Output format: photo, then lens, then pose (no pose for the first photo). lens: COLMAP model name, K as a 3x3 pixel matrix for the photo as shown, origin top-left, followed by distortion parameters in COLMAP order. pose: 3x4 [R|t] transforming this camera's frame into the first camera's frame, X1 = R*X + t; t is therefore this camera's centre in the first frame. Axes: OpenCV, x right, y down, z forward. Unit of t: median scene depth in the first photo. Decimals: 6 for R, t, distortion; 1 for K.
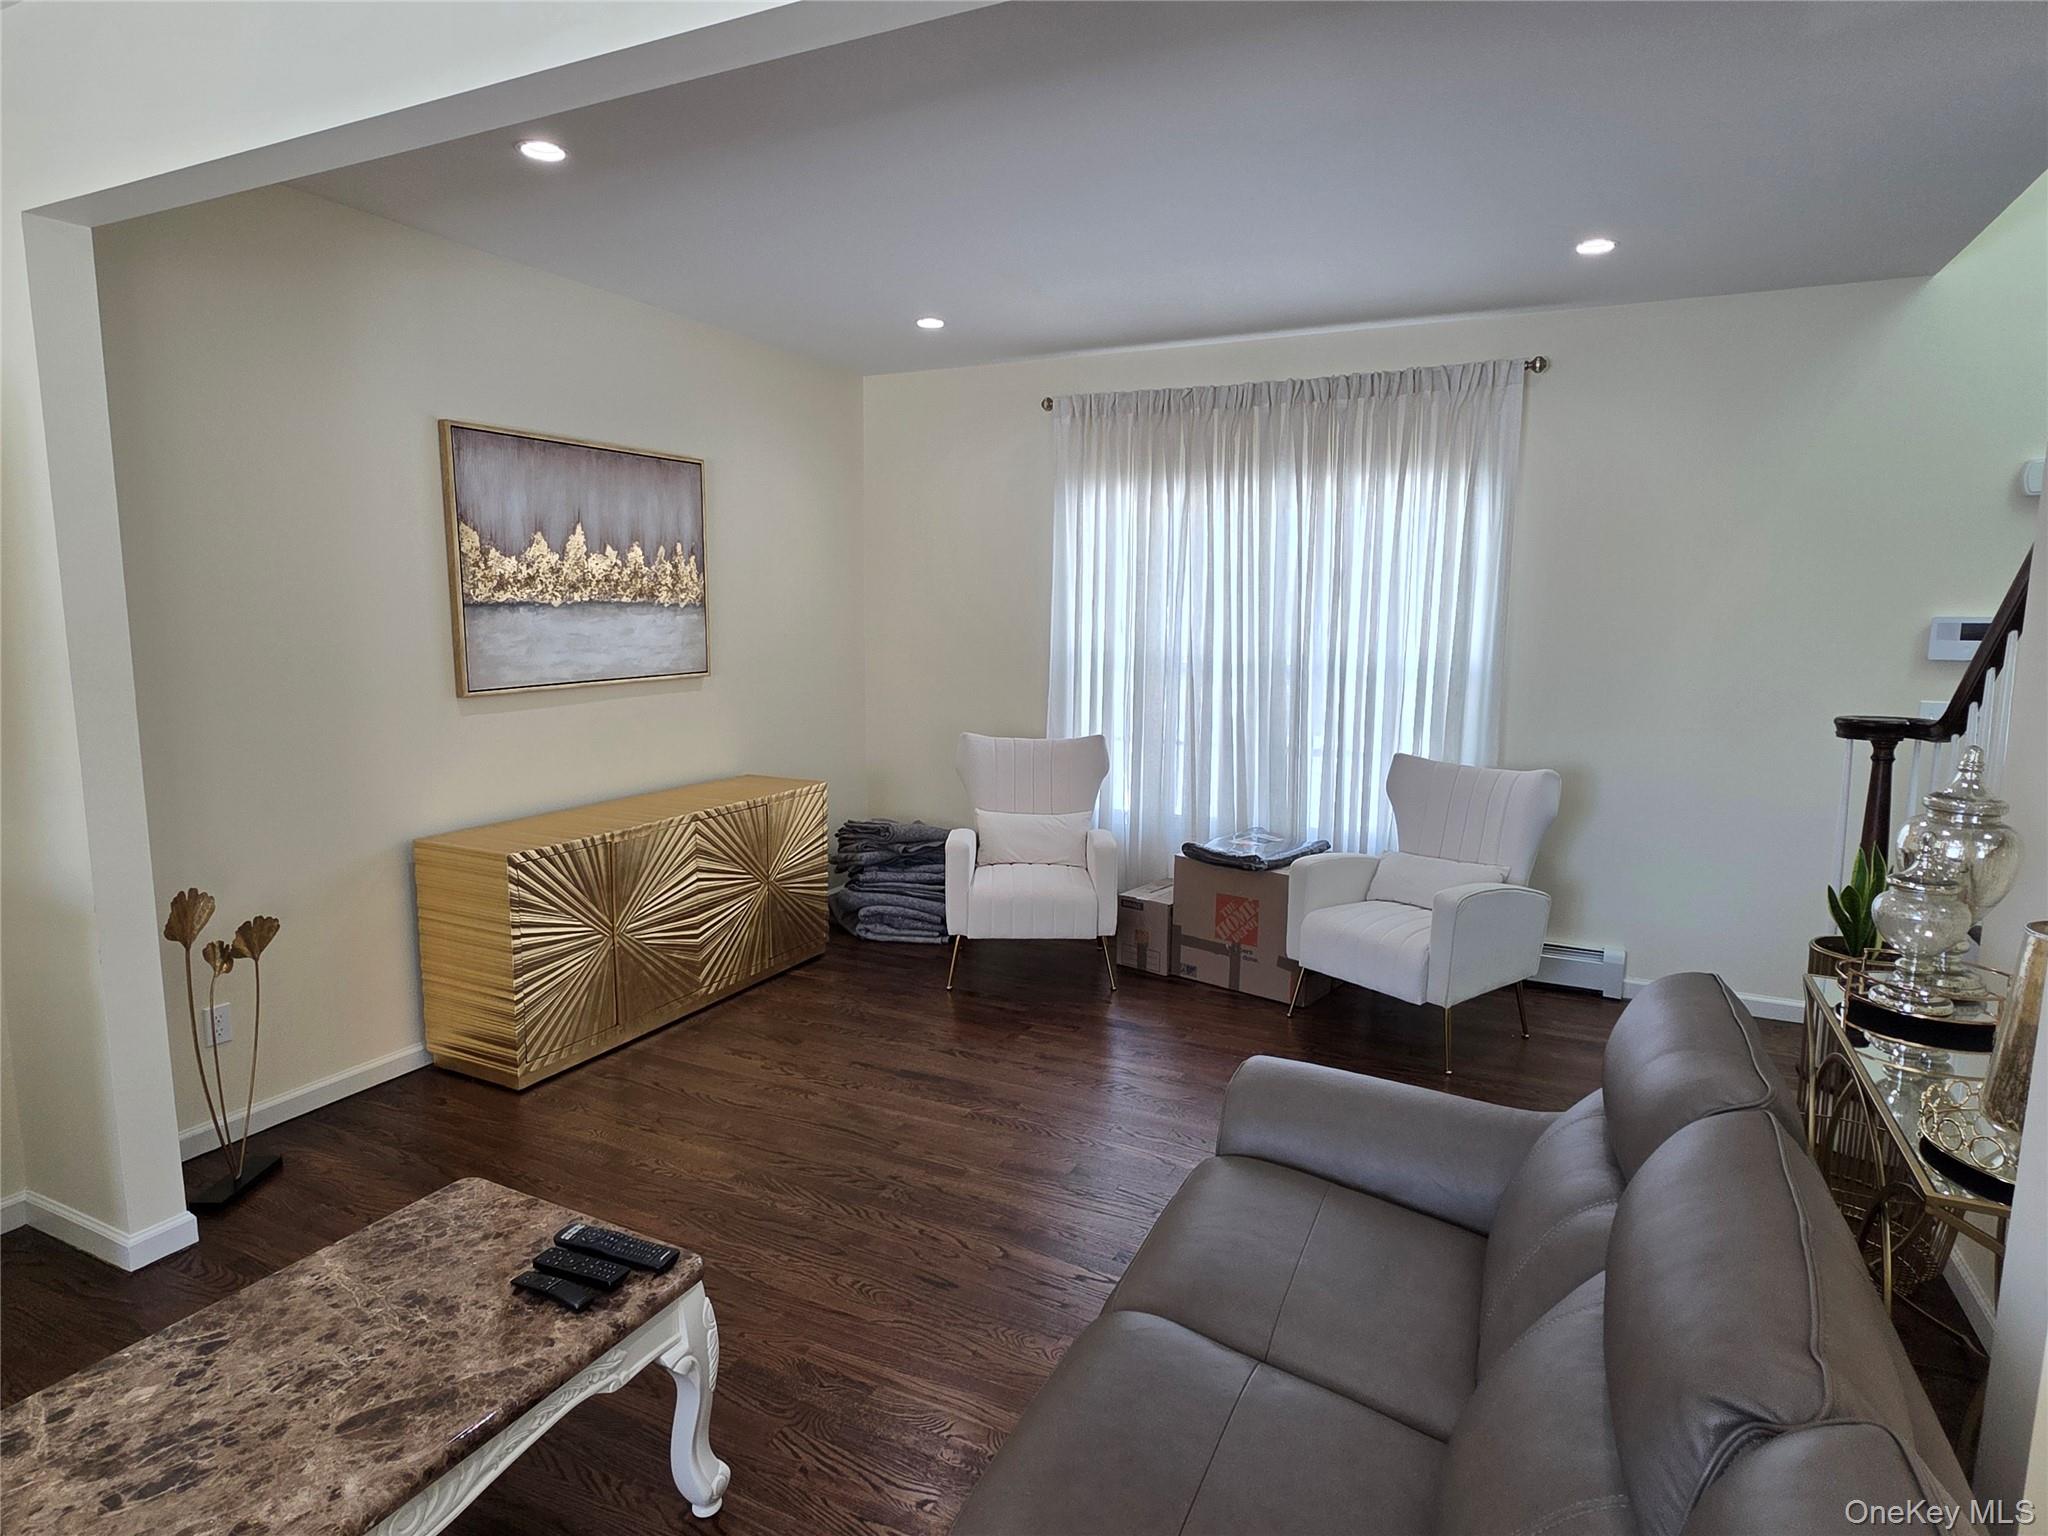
lens RADIAL K [[1129.5, 0, 1039.9], [0, 1129.5, 753.2], [0, 0, 1]] dist [-0.000134, -0.000783]
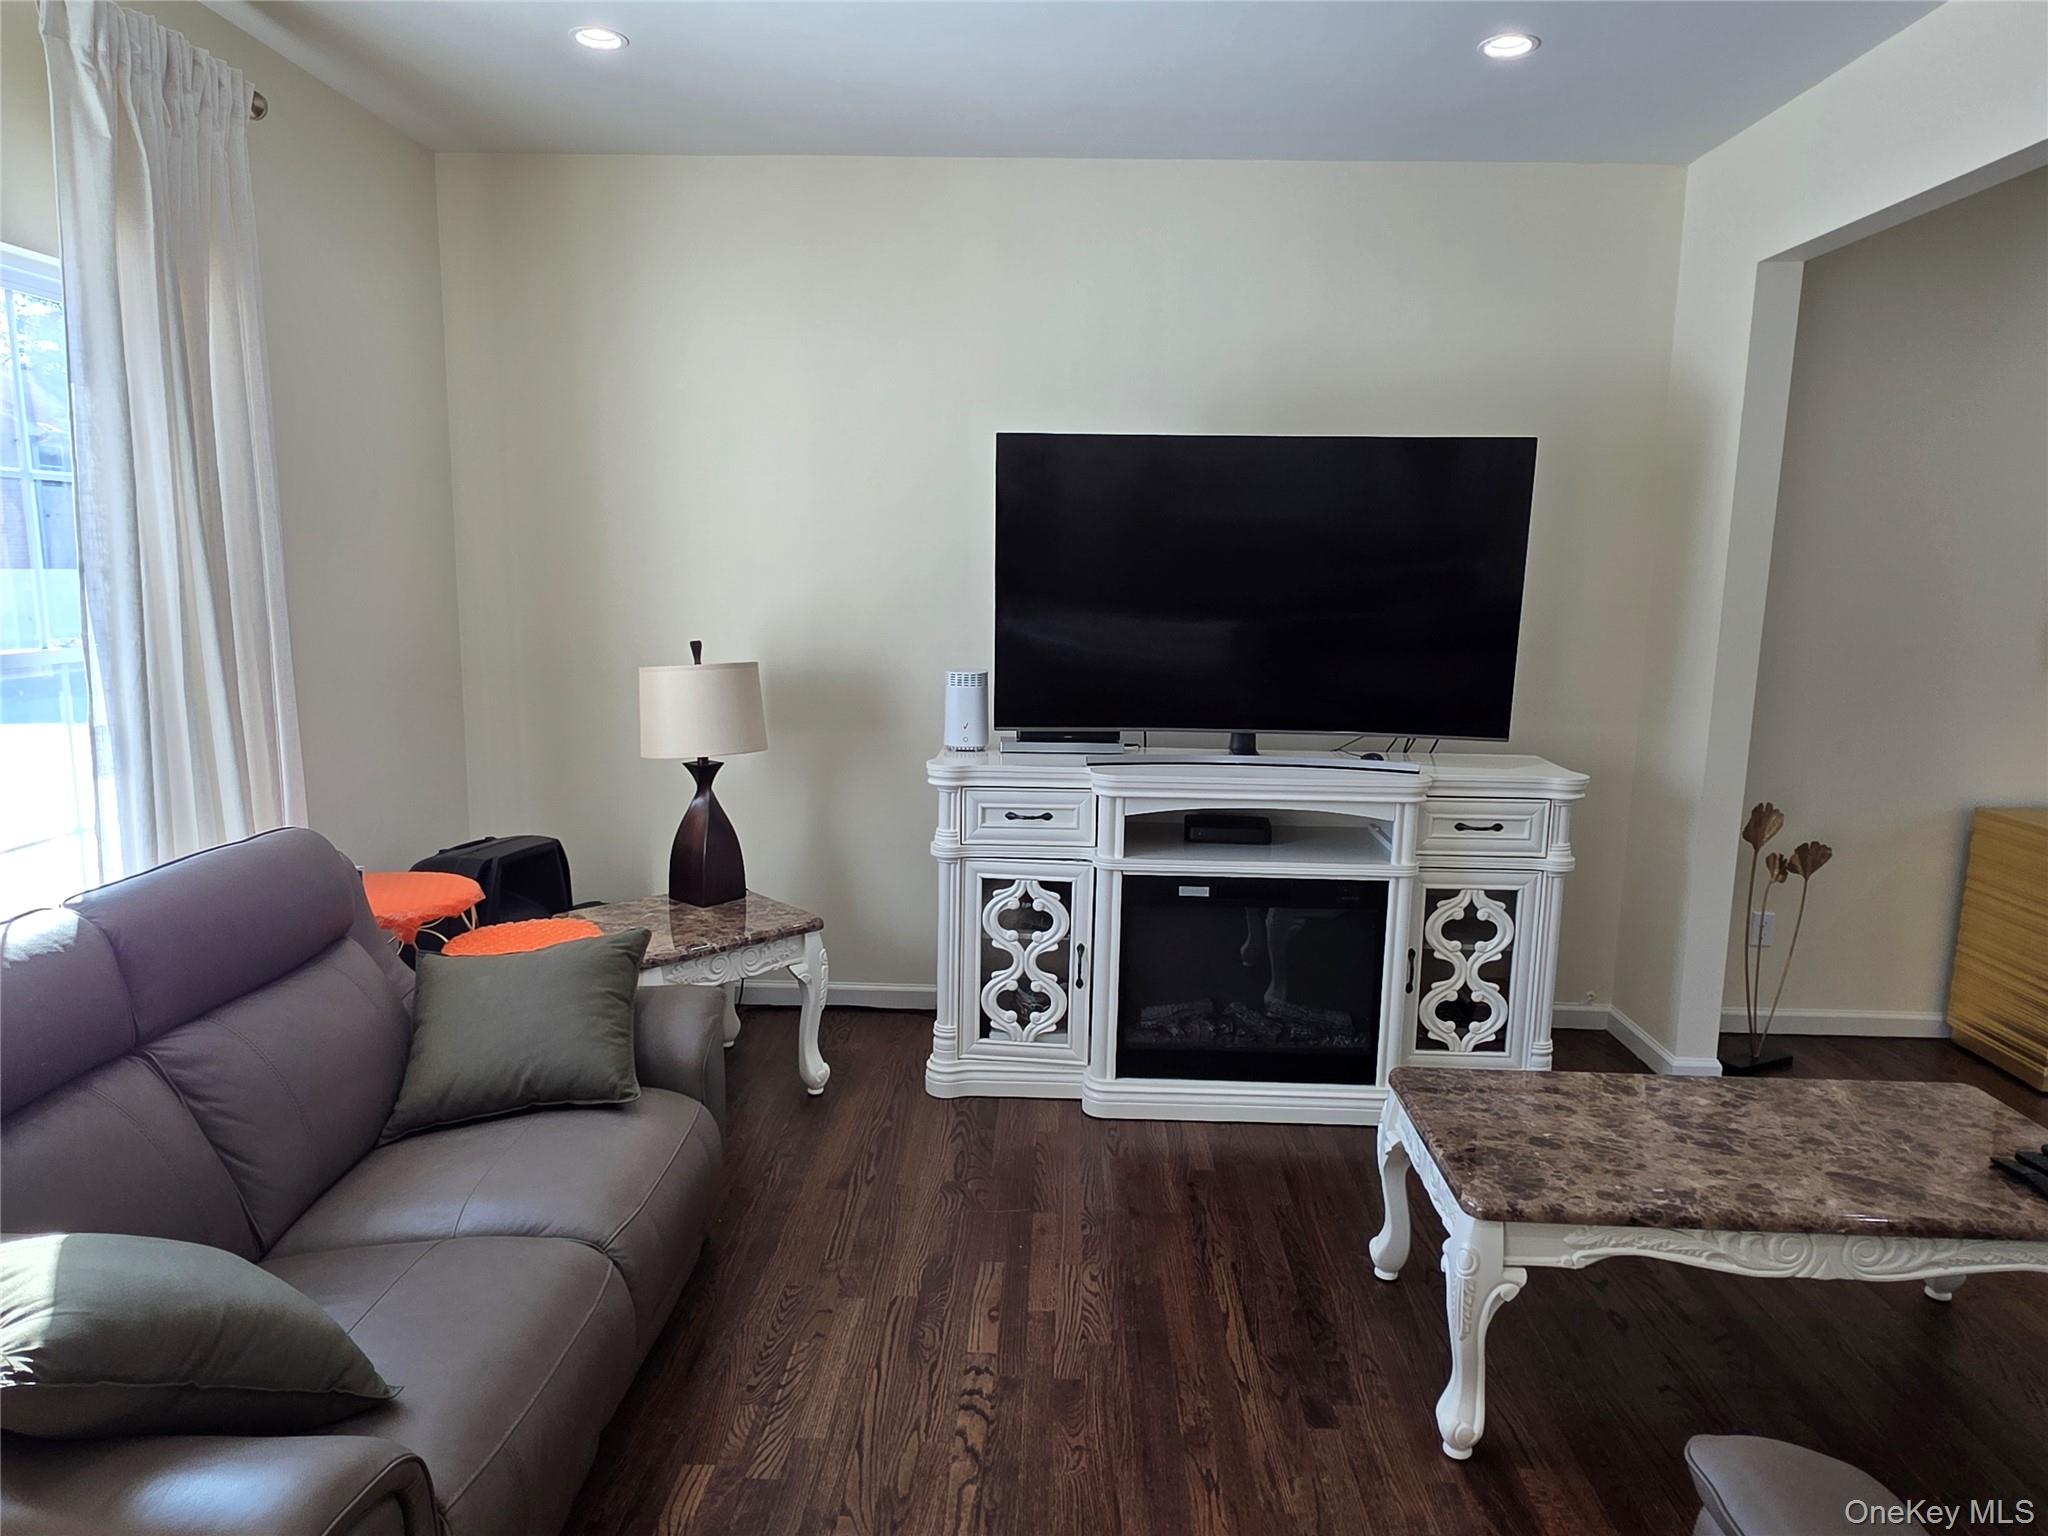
lens RADIAL K [[1289.8, 0, 1025.2], [0, 1289.8, 771.4], [0, 0, 1]] dist [0.002461, 0.002102]
pose [[0.398798, 0.144978, -0.905506, 0.161884], [-0.129356, 0.986445, 0.100966, 0.049677], [0.907869, 0.076867, 0.412146, -0.271921]]
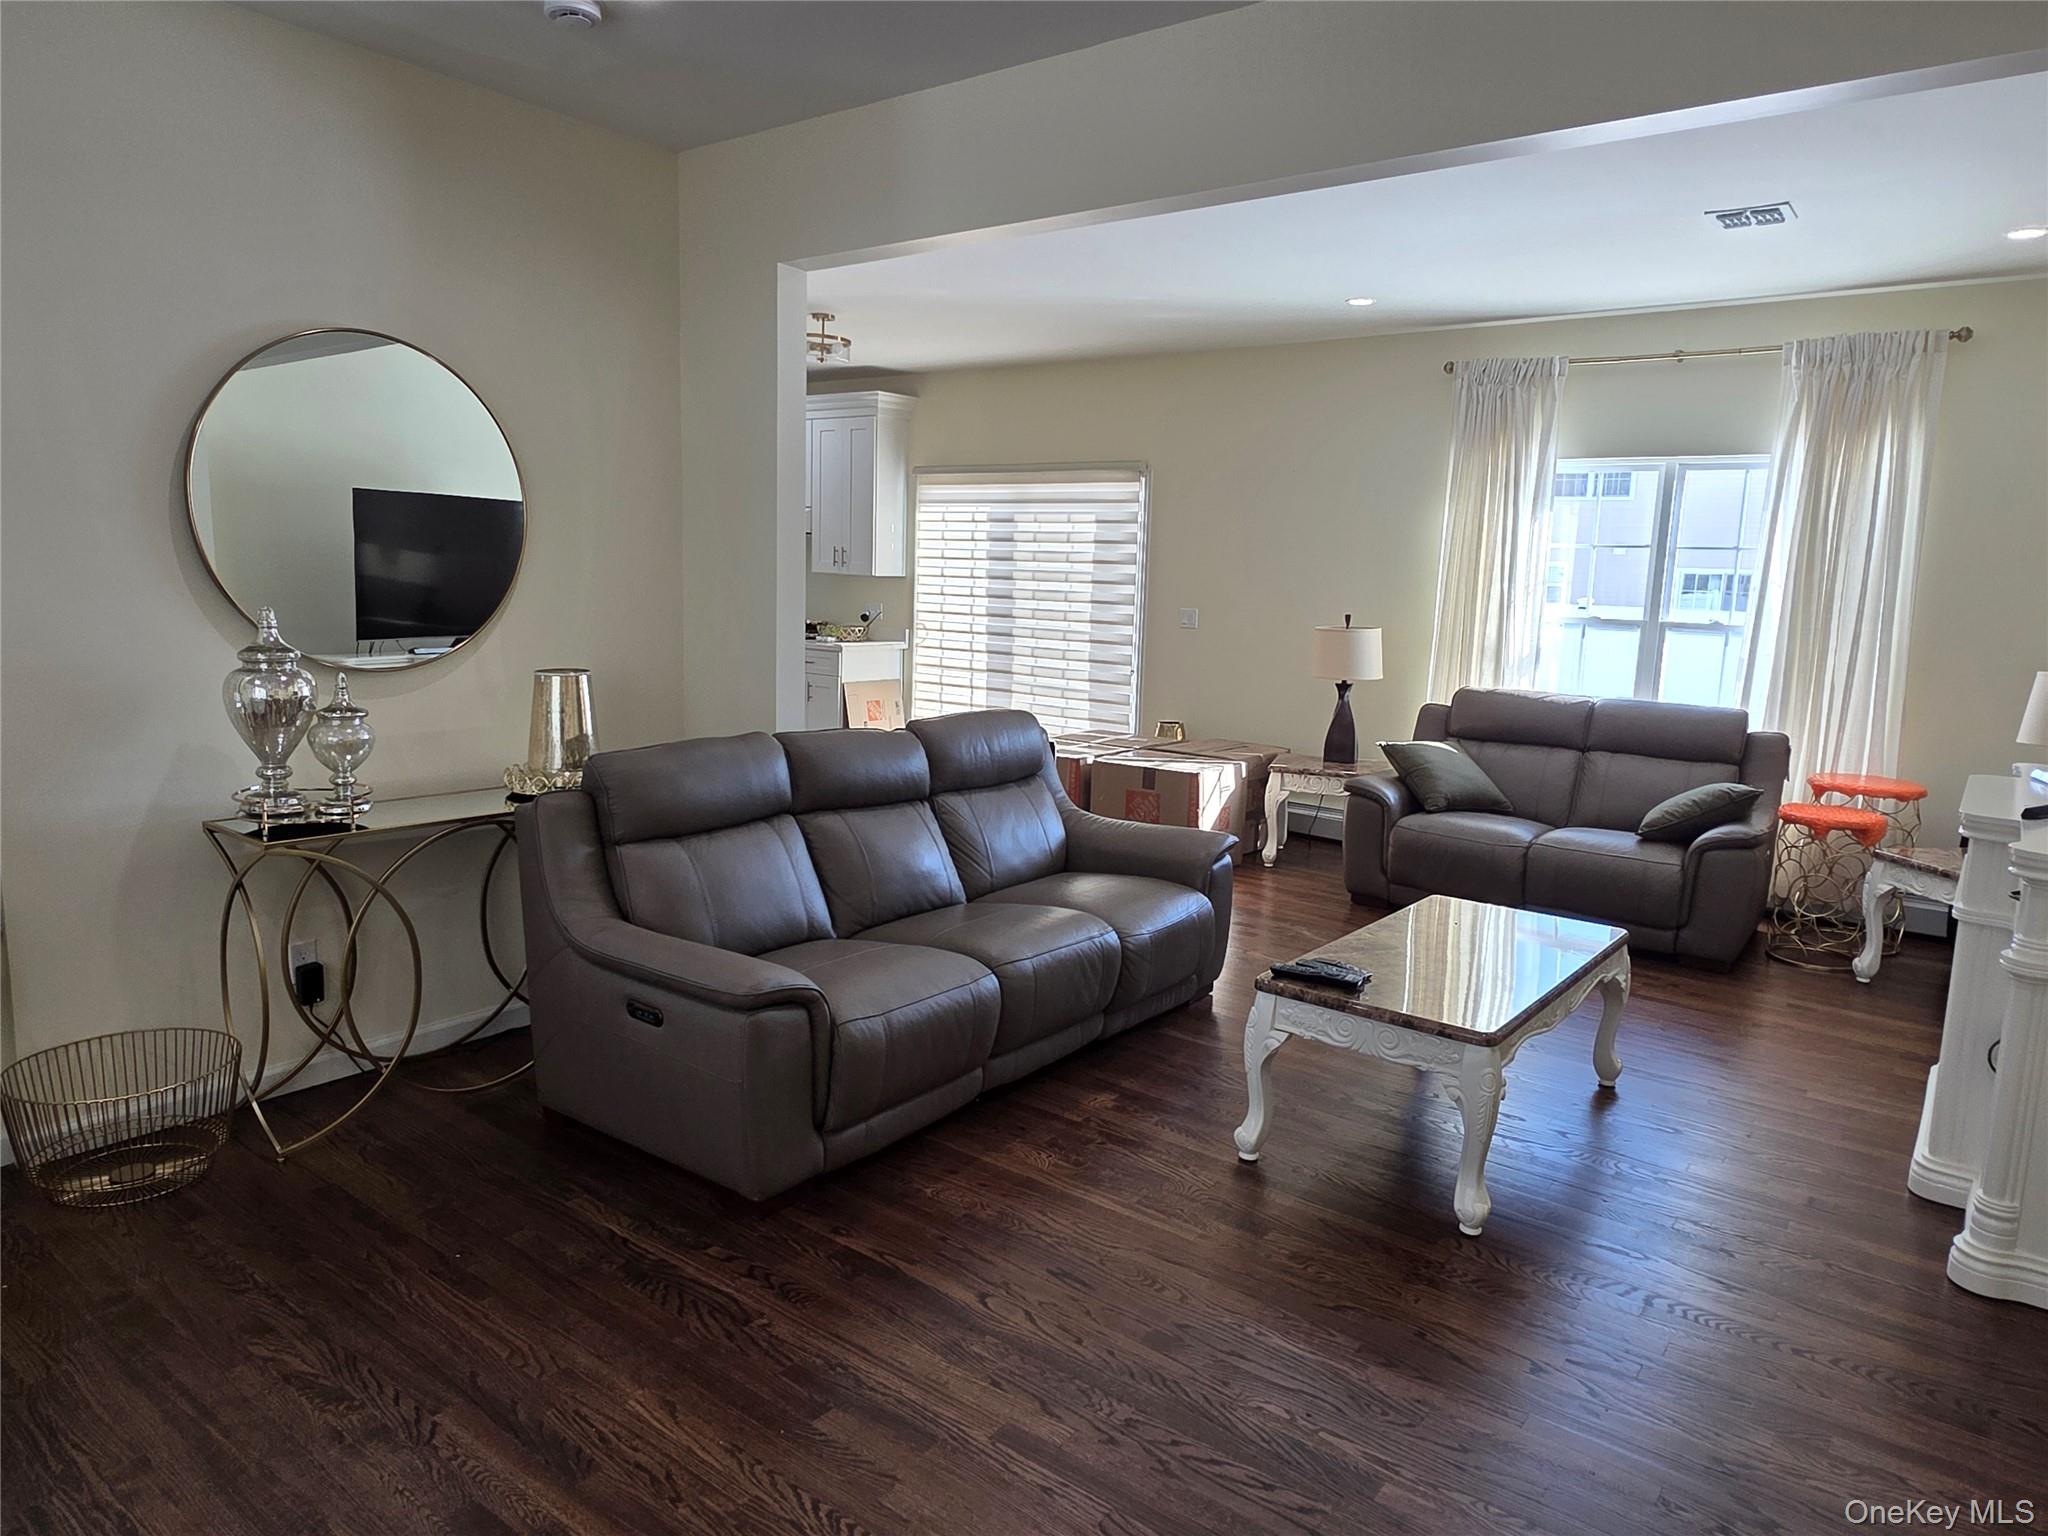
lens RADIAL K [[1289.8, 0, 1030.8], [0, 1289.8, 767.8], [0, 0, 1]] dist [0.002461, 0.002102]
pose [[-0.977646, -0.076397, 0.195890, -0.209156], [-0.019172, 0.960164, 0.278780, -0.185597], [-0.209384, 0.268792, -0.940164, 1.684654]]
